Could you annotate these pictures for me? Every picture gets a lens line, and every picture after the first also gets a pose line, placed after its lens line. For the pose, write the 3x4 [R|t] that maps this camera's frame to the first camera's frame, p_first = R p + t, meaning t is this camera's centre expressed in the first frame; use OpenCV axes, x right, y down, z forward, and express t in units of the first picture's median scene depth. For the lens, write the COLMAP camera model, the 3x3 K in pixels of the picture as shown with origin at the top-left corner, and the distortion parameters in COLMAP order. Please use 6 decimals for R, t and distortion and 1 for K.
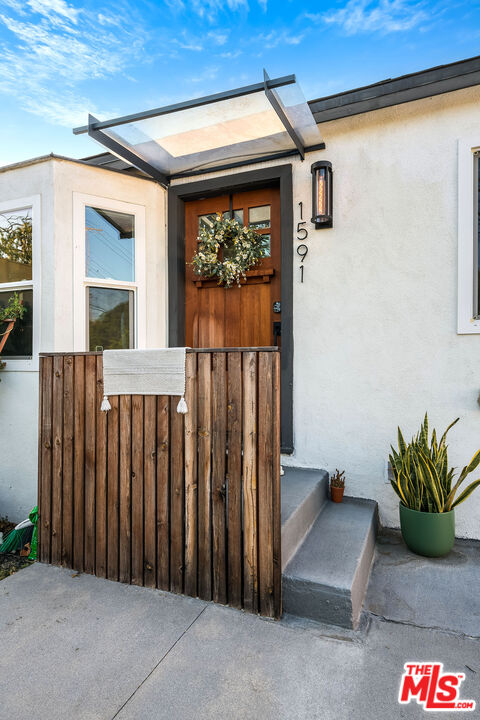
lens RADIAL K [[422.9, 0, 233.8], [0, 422.9, 361.8], [0, 0, 1]] dist [0.023962, -0.002588]
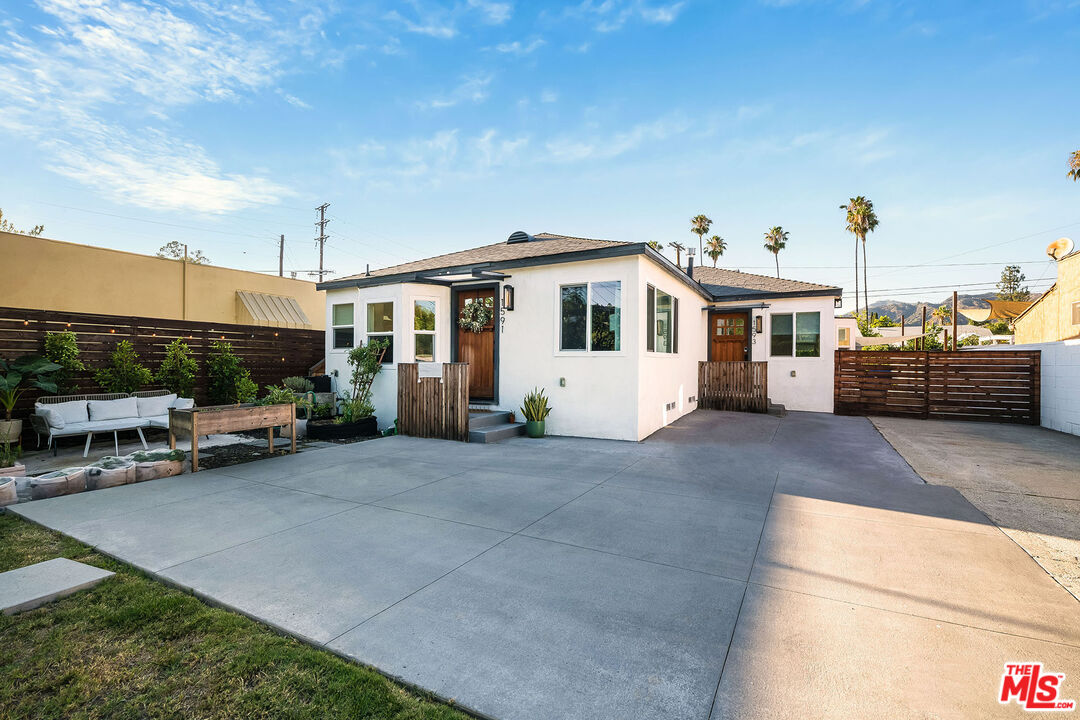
lens RADIAL K [[471.1, 0, 534.8], [0, 471.1, 364.7], [0, 0, 1]] dist [-0.004672, -0.000441]
pose [[0.994581, 0.008272, -0.103634, 0.686334], [-0.007098, 0.999906, 0.011696, -0.046477], [0.103721, -0.010897, 0.994547, -1.787232]]
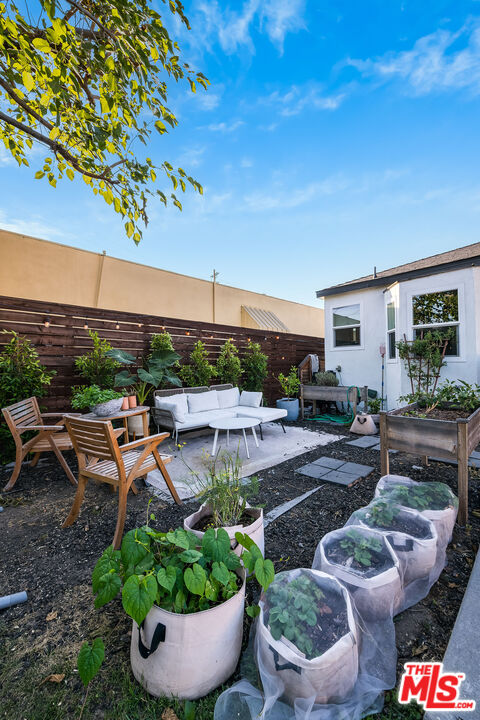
lens RADIAL K [[287.1, 0, 241.2], [0, 287.1, 360.2], [0, 0, 1]] dist [-0.003626, -0.000340]
pose [[0.921933, -0.014741, -0.387070, -1.069347], [0.010368, 0.999857, -0.013383, 0.023922], [0.387211, 0.008325, 0.921953, -0.933985]]
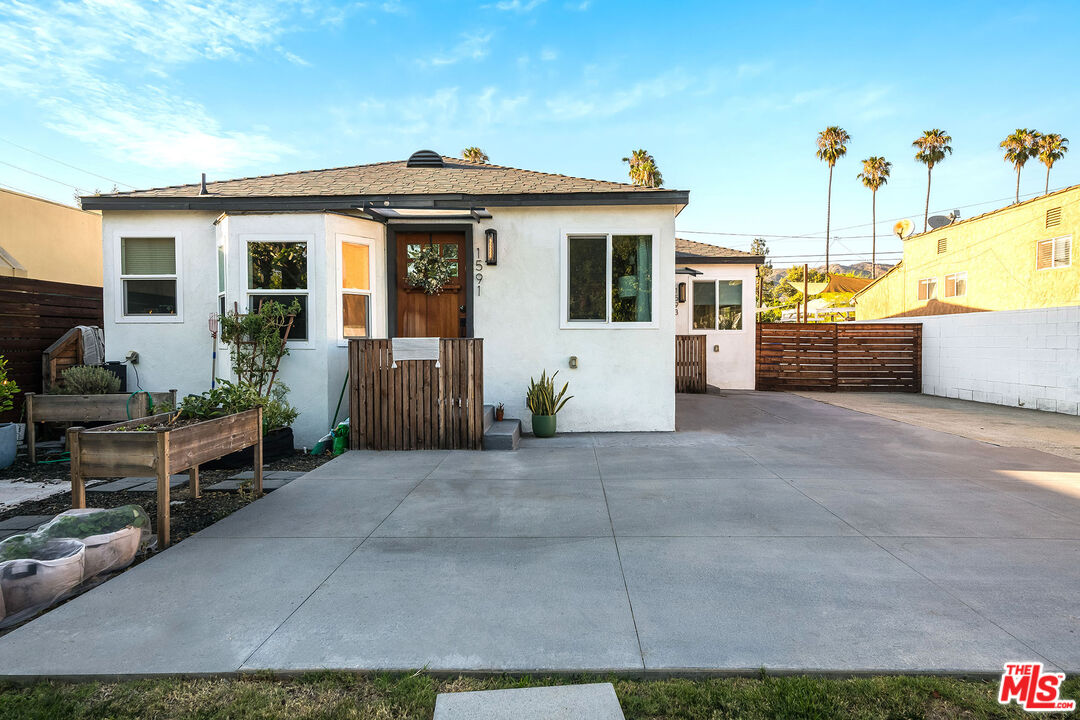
lens RADIAL K [[634.4, 0, 543.3], [0, 634.4, 355.0], [0, 0, 1]] dist [0.023962, -0.002588]
pose [[0.931181, -0.008479, 0.364458, -0.586821], [-0.002930, 0.999523, 0.030740, -0.033908], [-0.364544, -0.029692, 0.930712, -1.628797]]
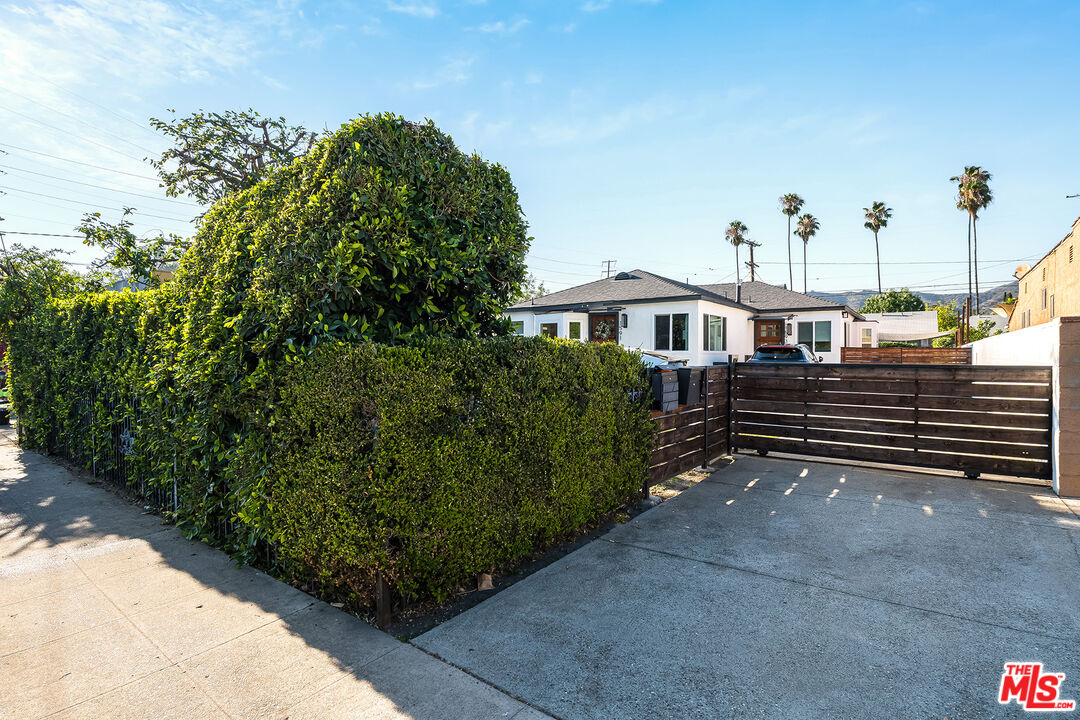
lens RADIAL K [[518.6, 0, 538.7], [0, 518.6, 355.3], [0, 0, 1]] dist [0.000805, 0.000203]
pose [[0.973948, 0.004947, -0.226719, 0.598932], [-0.002319, 0.999927, 0.011857, -0.107900], [0.226761, -0.011022, 0.973888, -4.687616]]
